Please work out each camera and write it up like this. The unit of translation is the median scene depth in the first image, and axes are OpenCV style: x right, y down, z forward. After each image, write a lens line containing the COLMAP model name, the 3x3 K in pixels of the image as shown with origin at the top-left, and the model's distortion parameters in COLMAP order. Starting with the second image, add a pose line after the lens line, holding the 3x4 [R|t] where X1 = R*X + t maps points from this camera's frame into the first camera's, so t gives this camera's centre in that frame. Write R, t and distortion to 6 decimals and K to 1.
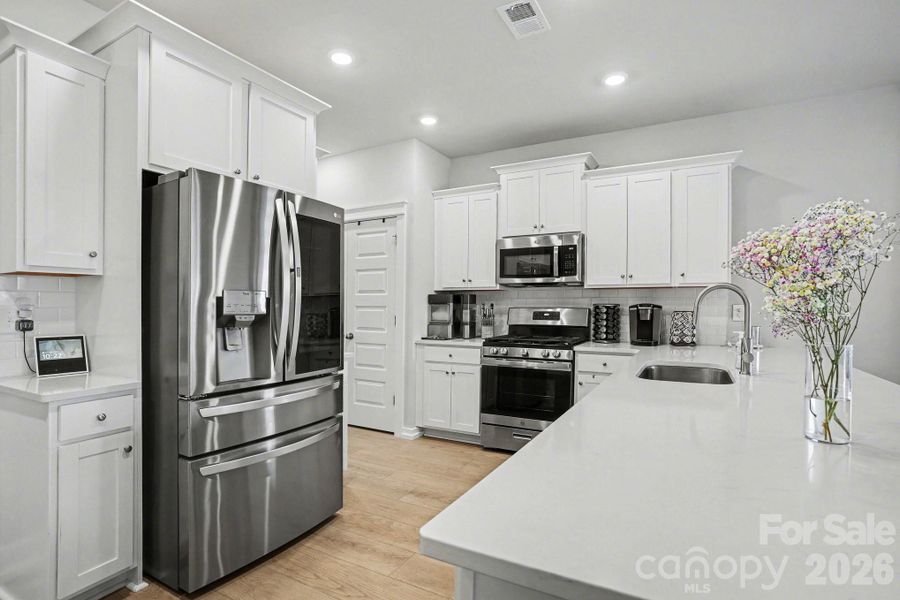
lens RADIAL K [[447.2, 0, 442.5], [0, 447.2, 301.2], [0, 0, 1]] dist [-0.037114, 0.000315]
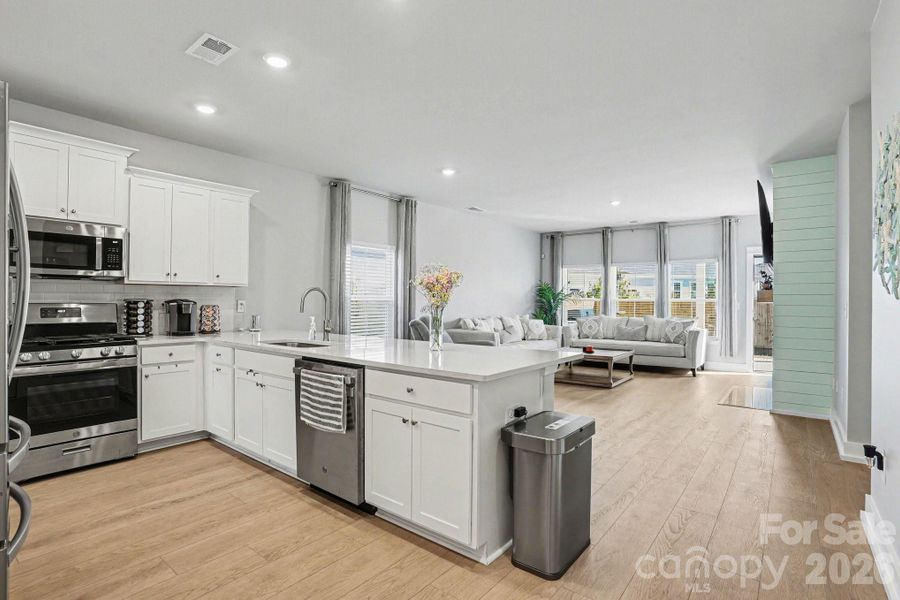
lens RADIAL K [[445.4, 0, 450.0], [0, 445.4, 309.9], [0, 0, 1]] dist [-0.036564, 0.000262]
pose [[0.173076, -0.017959, 0.984745, -0.517652], [-0.007960, 0.999776, 0.019632, 0.005057], [-0.984876, -0.011236, 0.172894, 0.120126]]
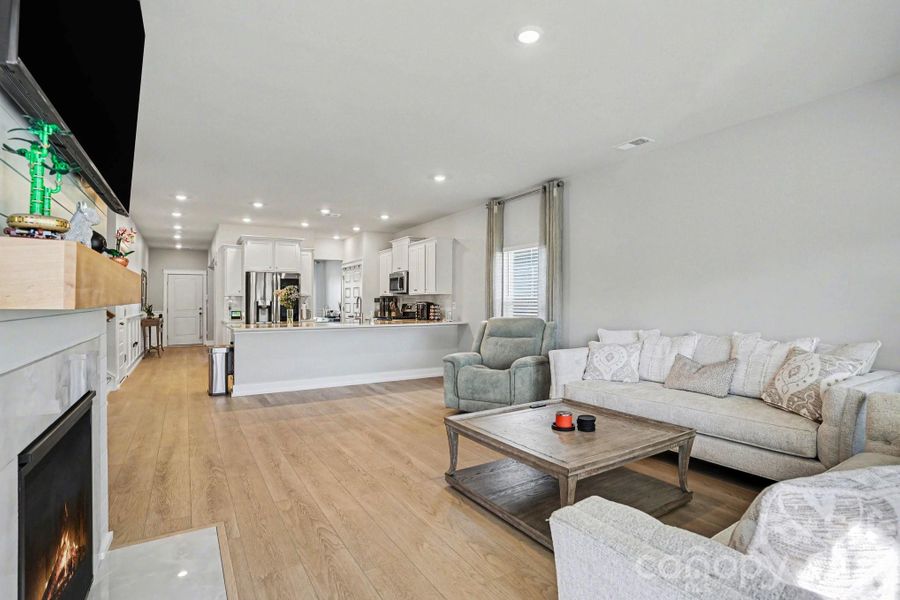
lens RADIAL K [[447.2, 0, 442.5], [0, 447.2, 301.2], [0, 0, 1]] dist [-0.037114, 0.000315]
pose [[0.855130, -0.008552, -0.518344, 1.684848], [0.013278, 0.999897, 0.005407, -0.005285], [0.518244, -0.011506, 0.855155, -0.901004]]
